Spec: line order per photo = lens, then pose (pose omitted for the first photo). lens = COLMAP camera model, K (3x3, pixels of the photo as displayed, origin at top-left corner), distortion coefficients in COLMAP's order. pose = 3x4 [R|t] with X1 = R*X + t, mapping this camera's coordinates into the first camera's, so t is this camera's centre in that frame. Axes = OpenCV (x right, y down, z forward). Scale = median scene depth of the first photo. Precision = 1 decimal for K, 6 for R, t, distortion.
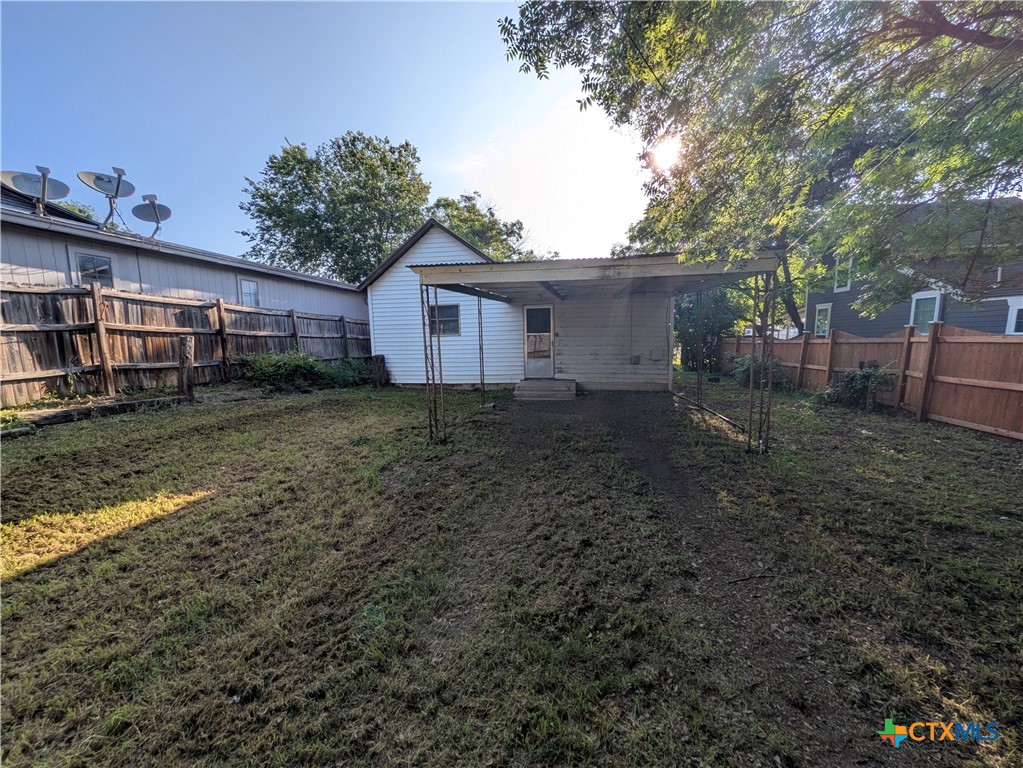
lens RADIAL K [[407.2, 0, 519.1], [0, 407.2, 386.7], [0, 0, 1]] dist [-0.000547, 0.000659]
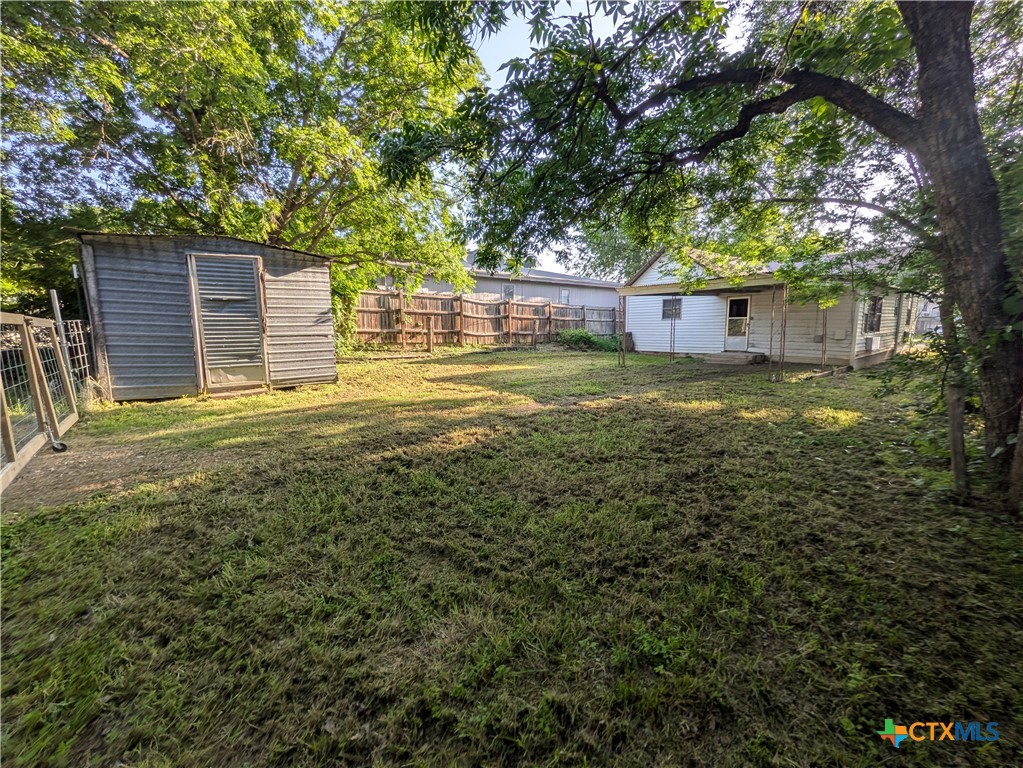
lens RADIAL K [[407.2, 0, 515.1], [0, 407.2, 381.5], [0, 0, 1]] dist [-0.000547, 0.000659]
pose [[0.745857, 0.095866, -0.659171, 0.510906], [-0.083008, 0.995252, 0.050821, 0.092313], [0.660914, 0.016811, 0.750274, -0.633940]]
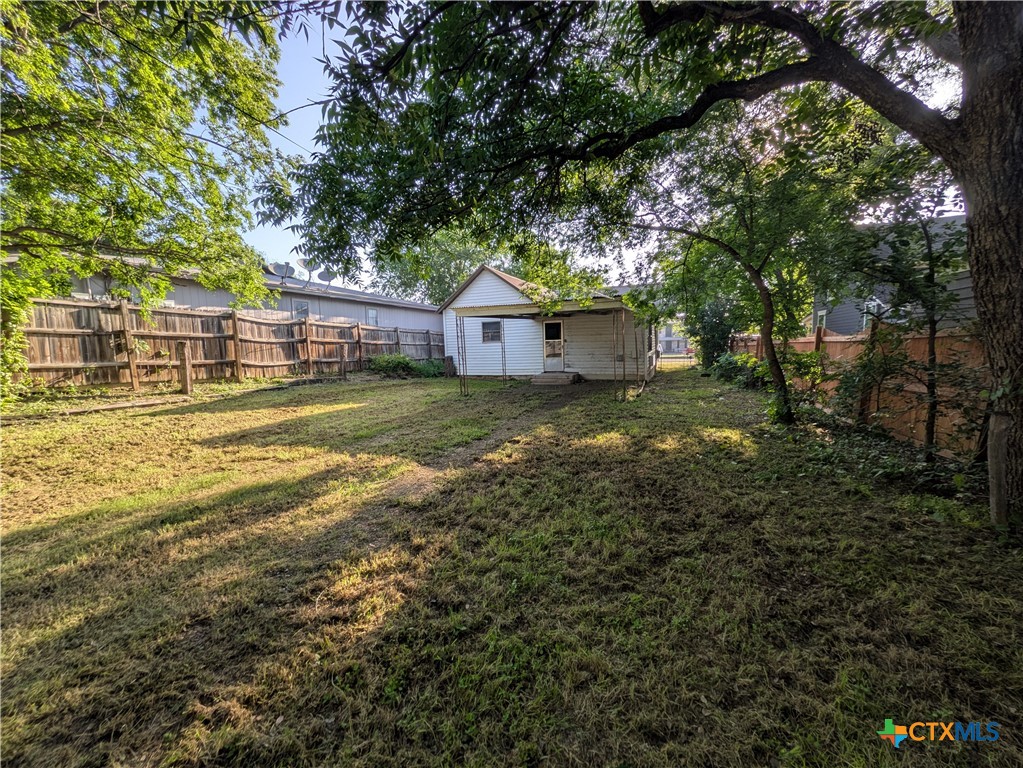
lens RADIAL K [[407.2, 0, 518.1], [0, 407.2, 384.3], [0, 0, 1]] dist [-0.000547, 0.000659]
pose [[0.976904, 0.008591, -0.213506, 0.291212], [-0.013667, 0.999658, -0.022311, 0.074154], [0.213241, 0.024714, 0.976687, -0.528036]]
